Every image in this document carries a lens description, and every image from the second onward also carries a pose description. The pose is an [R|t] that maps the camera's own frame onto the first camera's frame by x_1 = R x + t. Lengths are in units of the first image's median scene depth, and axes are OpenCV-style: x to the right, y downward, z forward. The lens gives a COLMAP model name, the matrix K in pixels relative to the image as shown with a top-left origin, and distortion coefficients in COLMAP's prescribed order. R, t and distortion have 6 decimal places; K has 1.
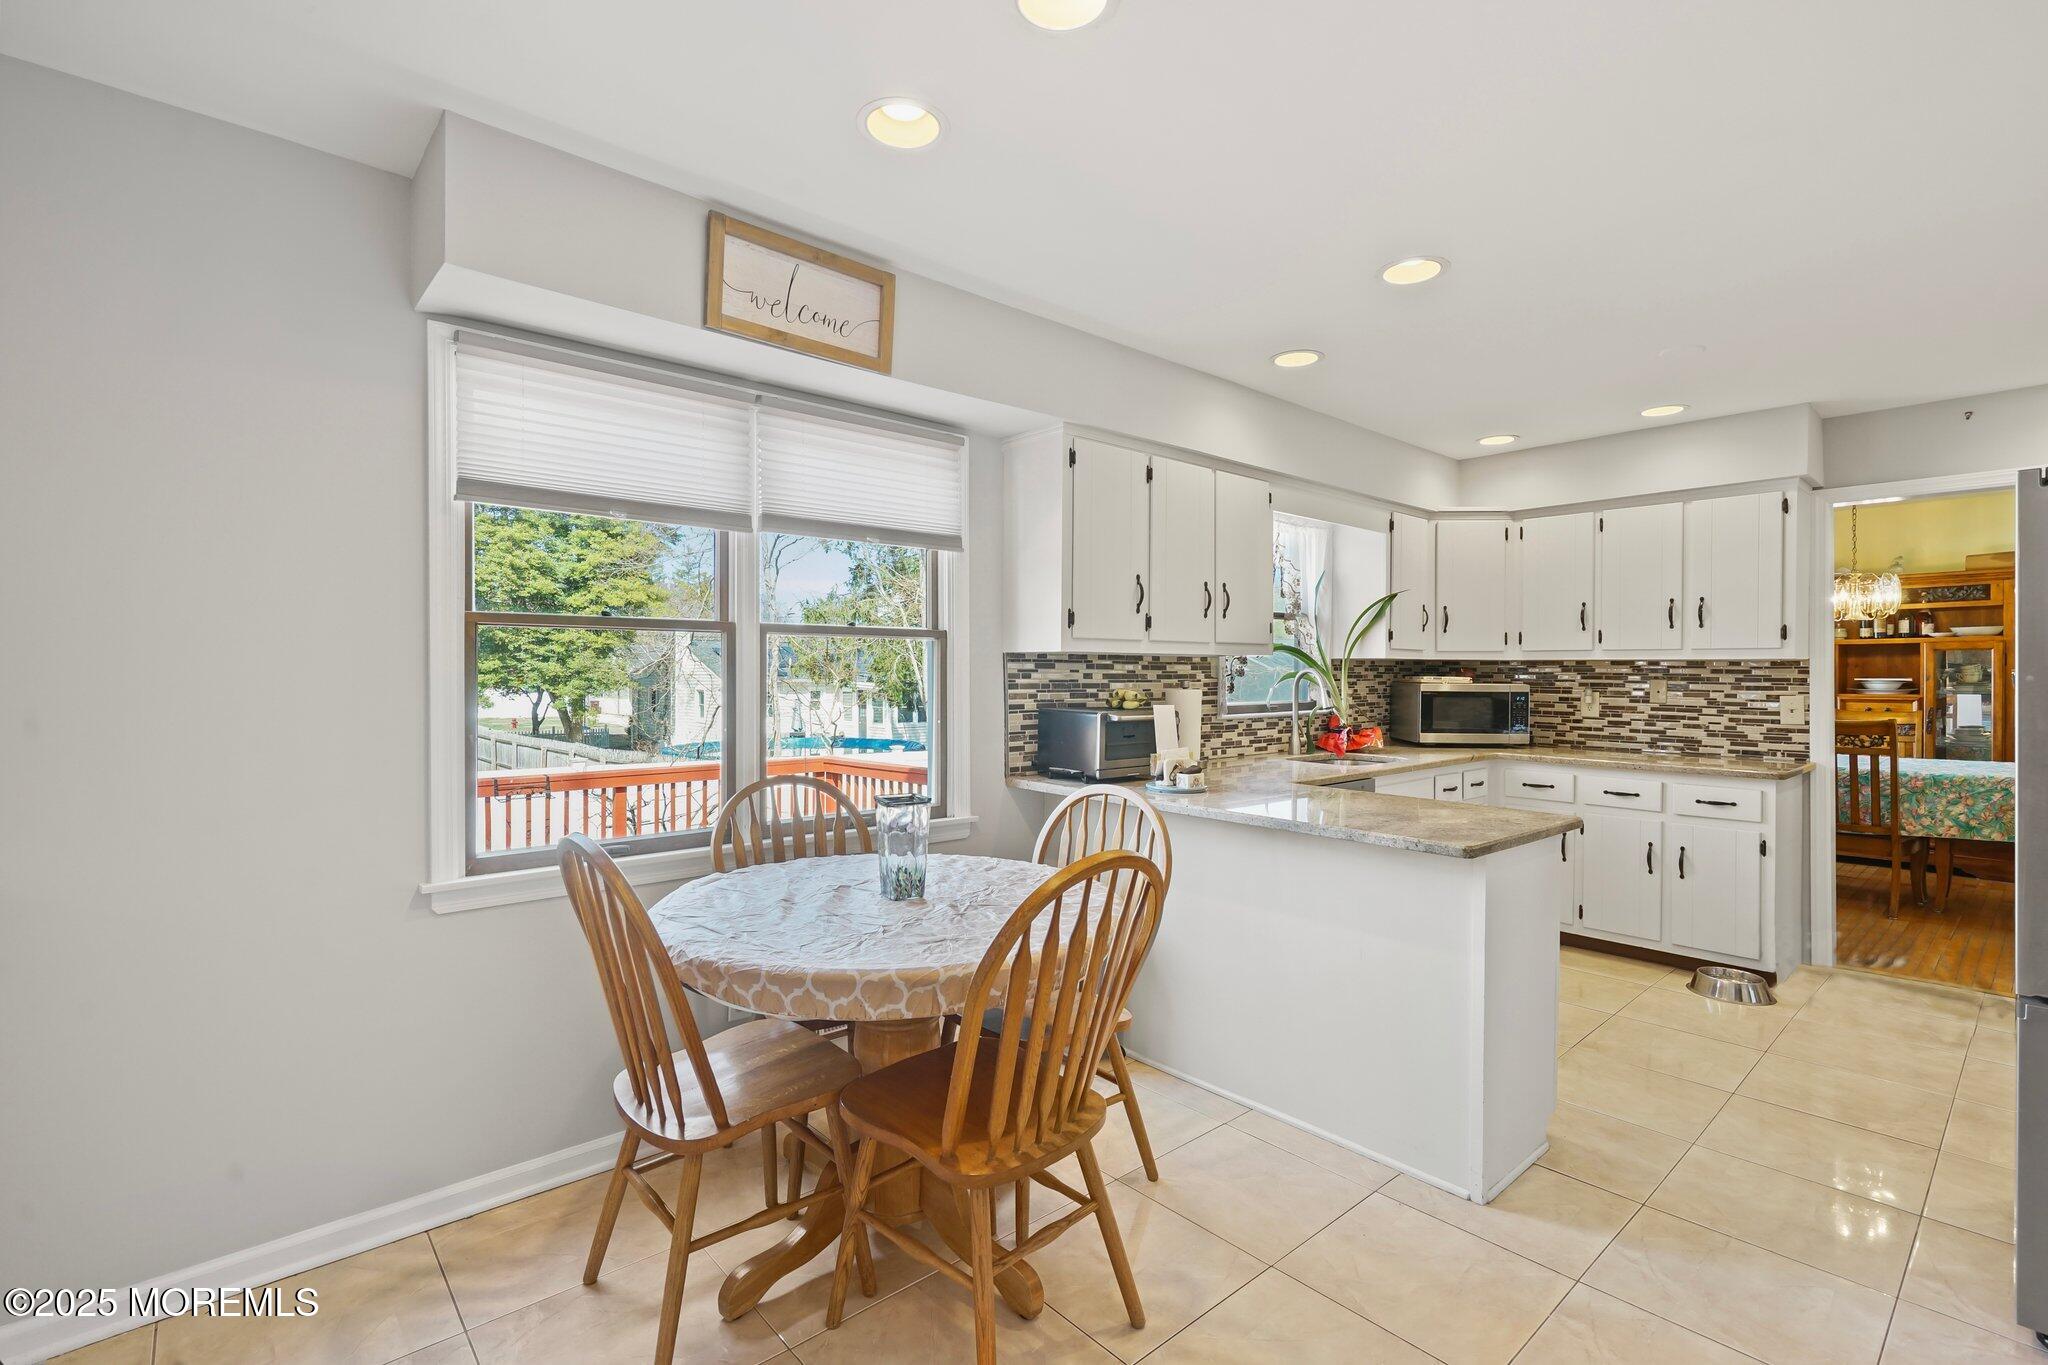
lens RADIAL K [[937.6, 0, 1013.3], [0, 937.6, 674.6], [0, 0, 1]] dist [-0.003258, 0.001885]
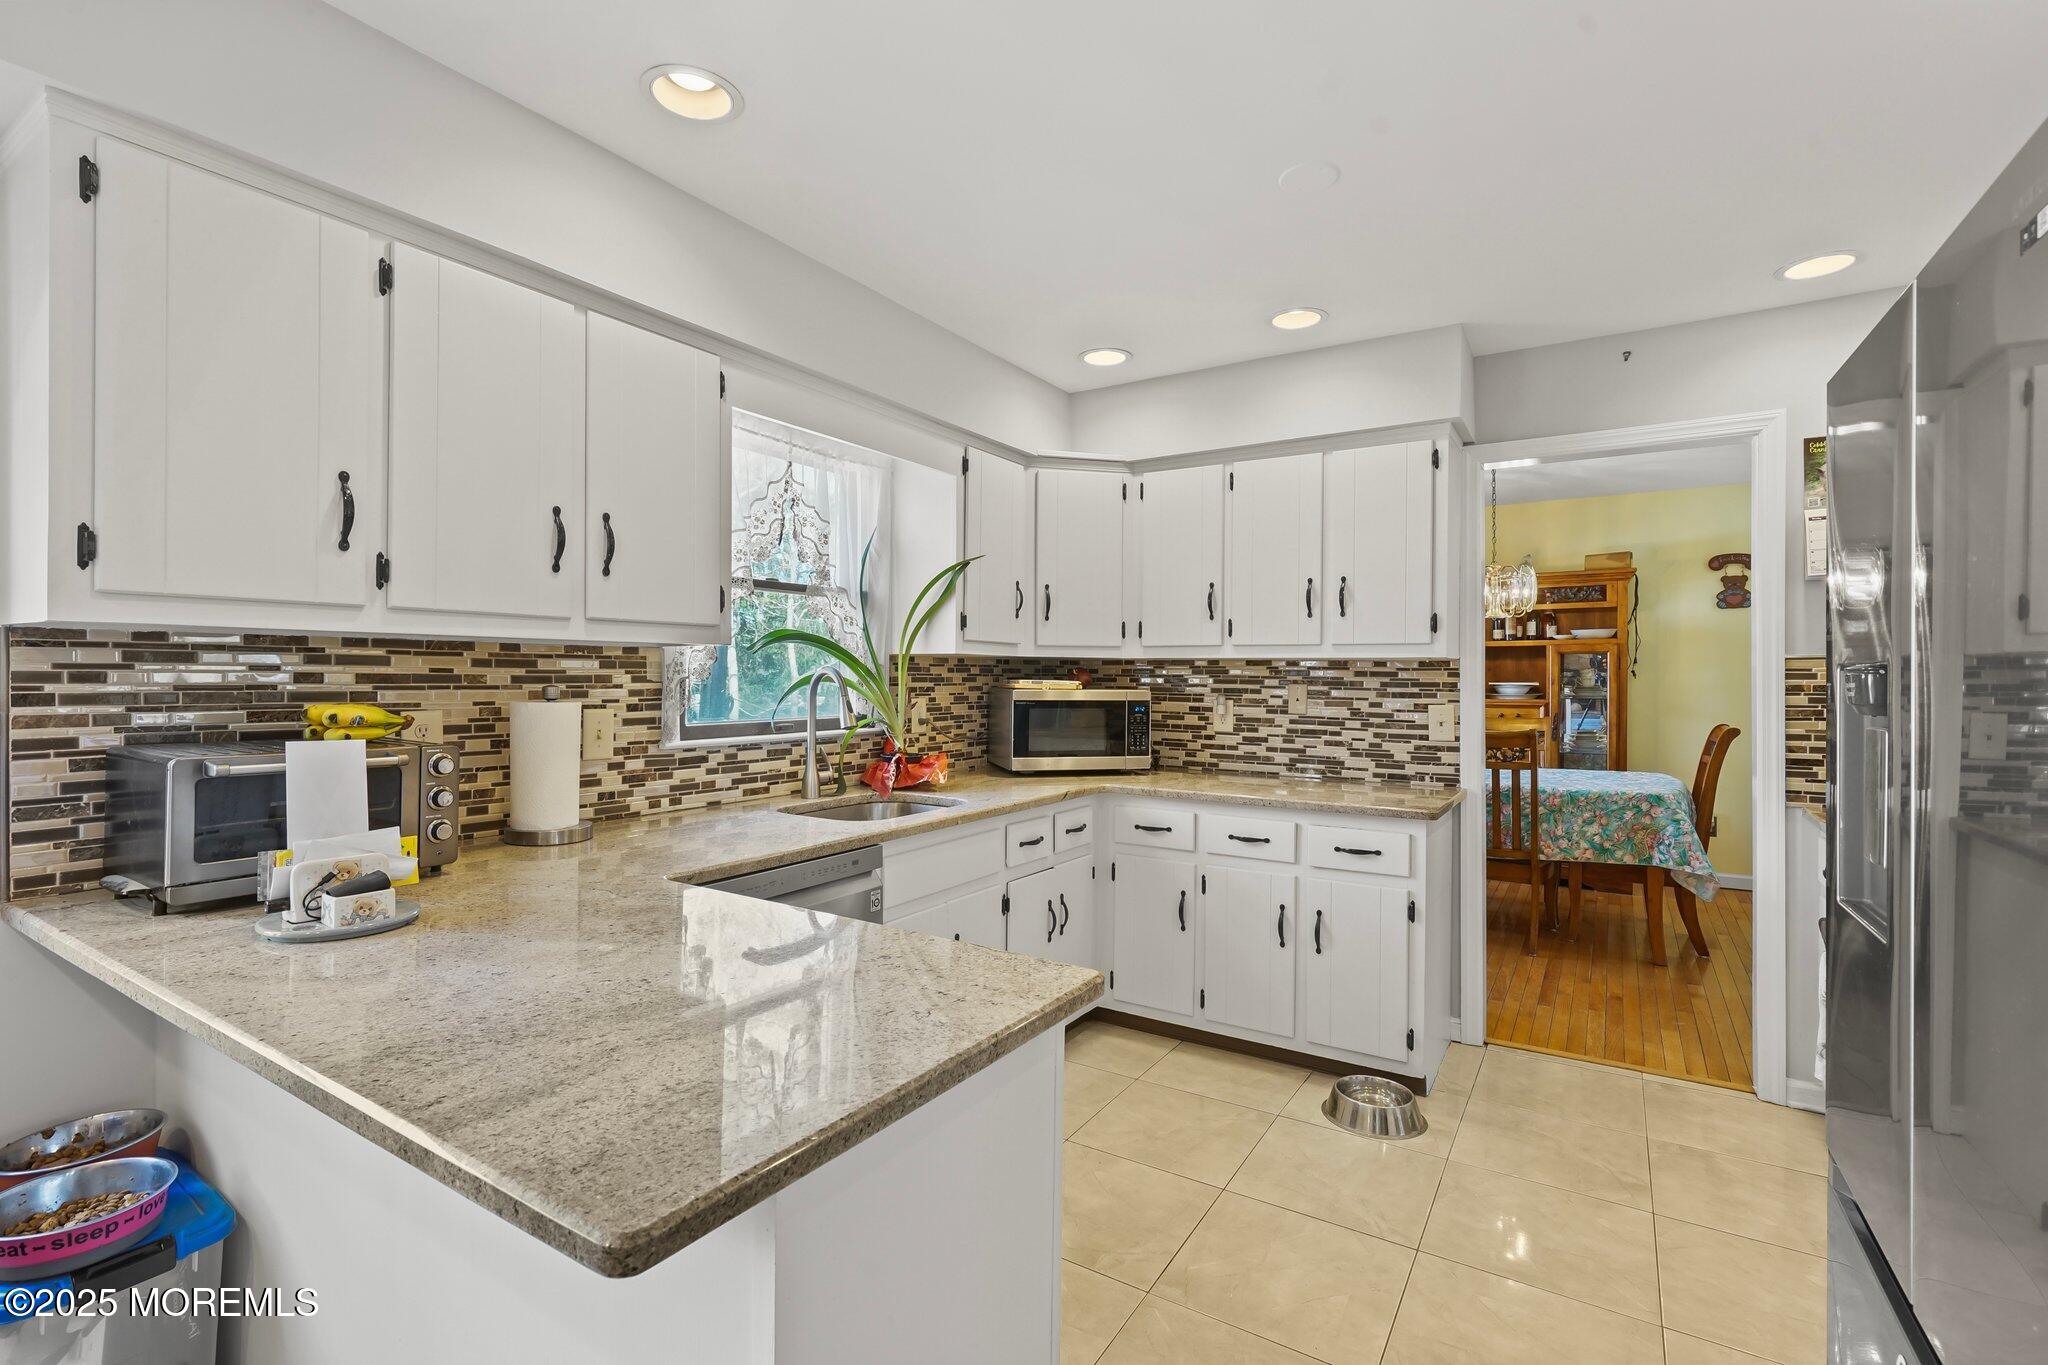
lens RADIAL K [[937.6, 0, 1019.9], [0, 937.6, 674.5], [0, 0, 1]] dist [-0.003258, 0.001885]
pose [[0.959181, 0.003022, 0.282778, 0.254898], [-0.002081, 0.999991, -0.003627, 0.000536], [-0.282787, 0.002891, 0.959178, 0.326825]]
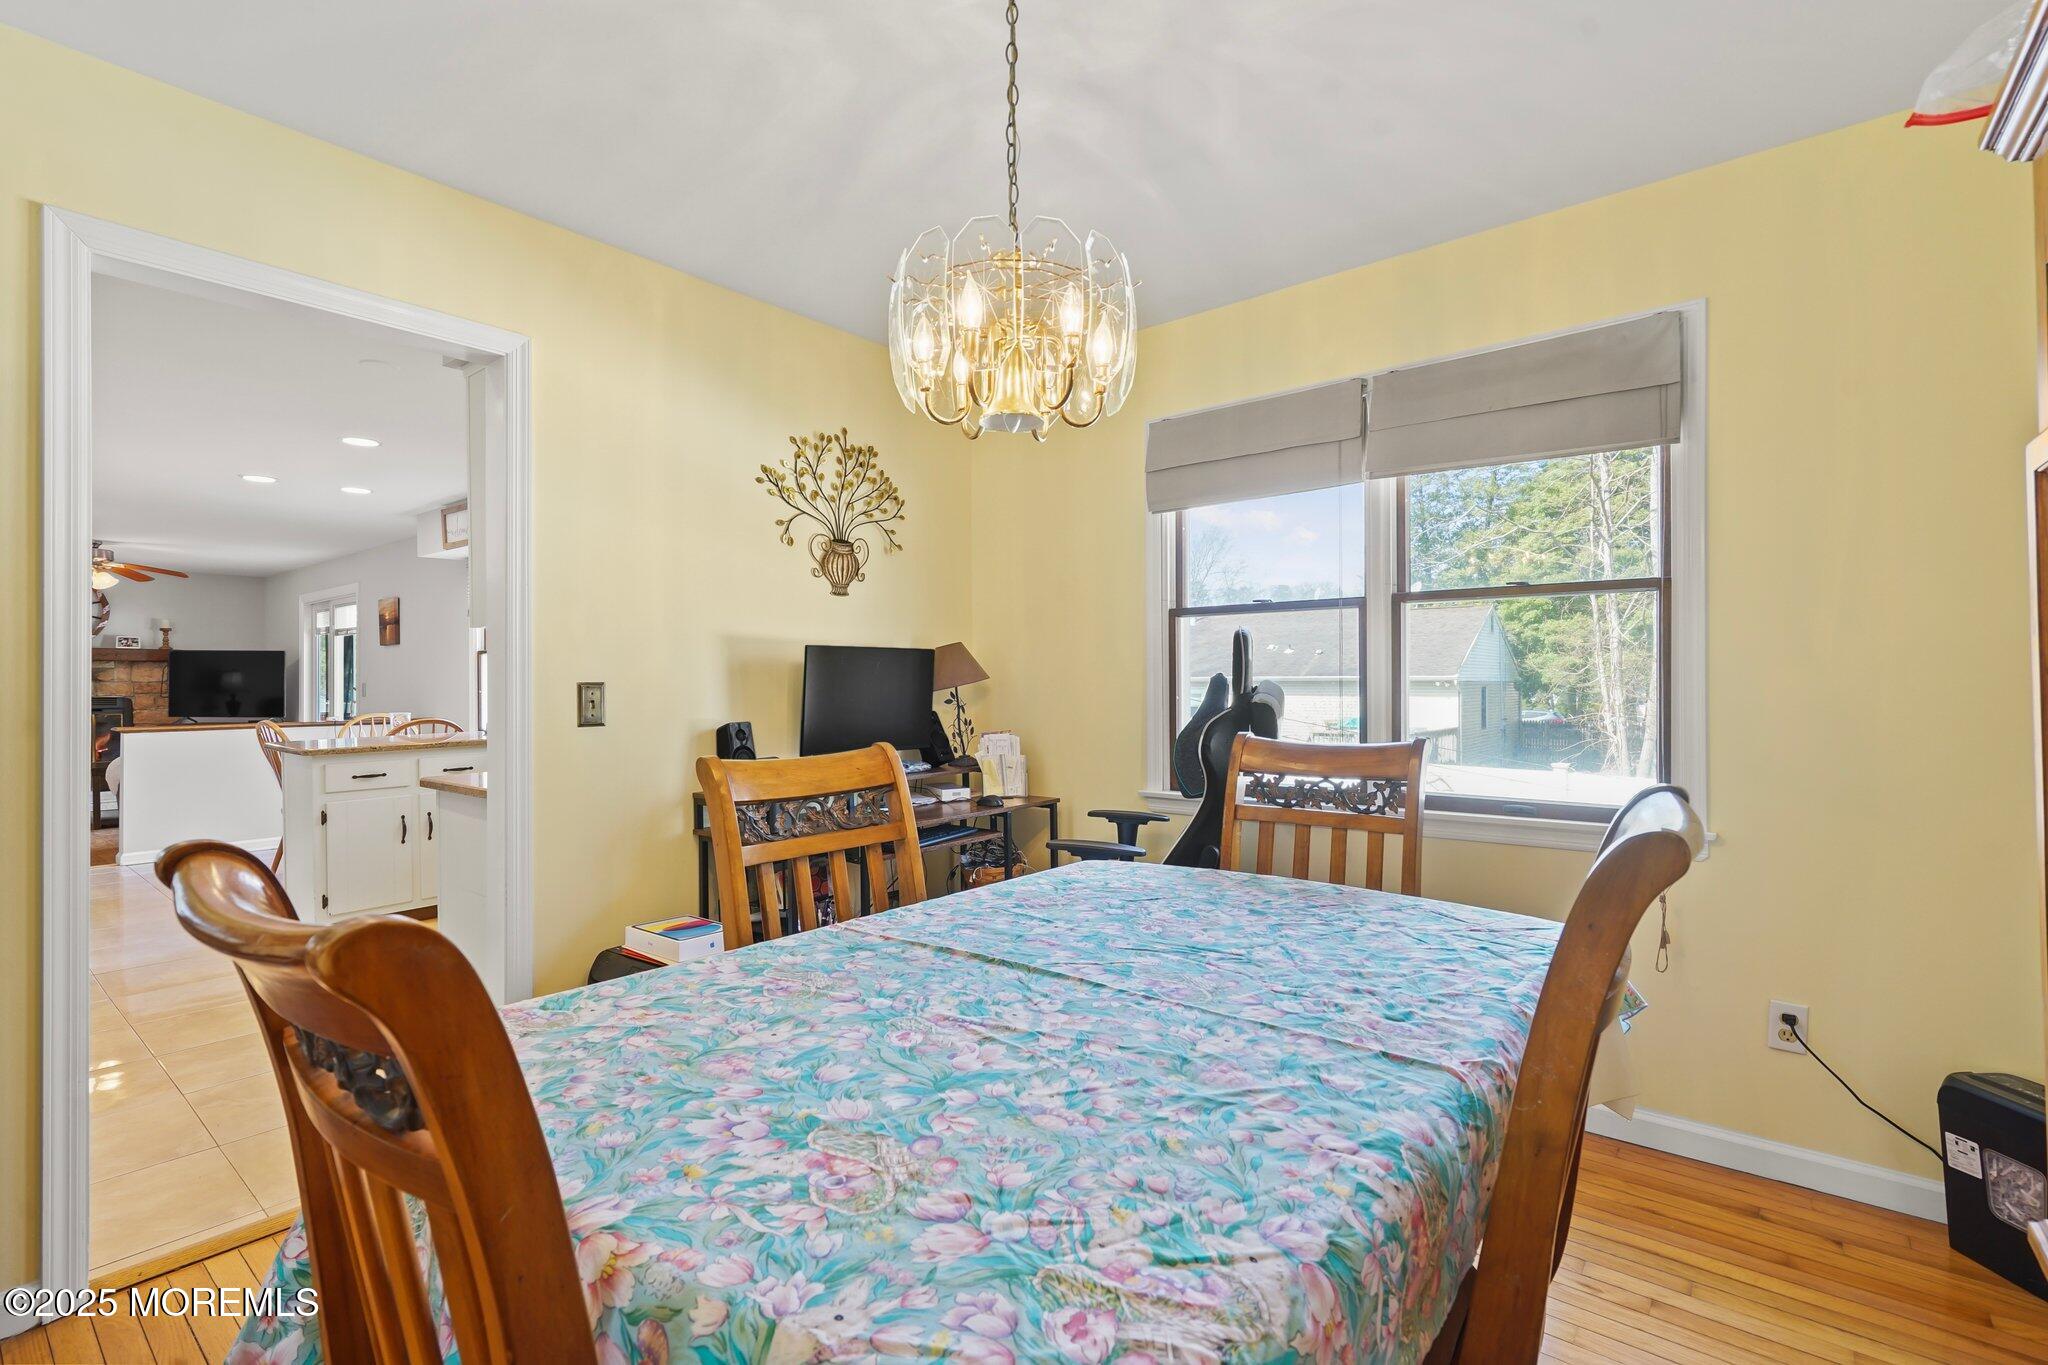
lens RADIAL K [[937.6, 0, 1014.0], [0, 937.6, 680.8], [0, 0, 1]] dist [-0.003258, 0.001885]
pose [[0.152982, -0.001195, -0.988228, 1.439036], [0.002388, 0.999997, -0.000839, 0.020966], [0.988226, -0.002231, 0.152984, 1.177510]]
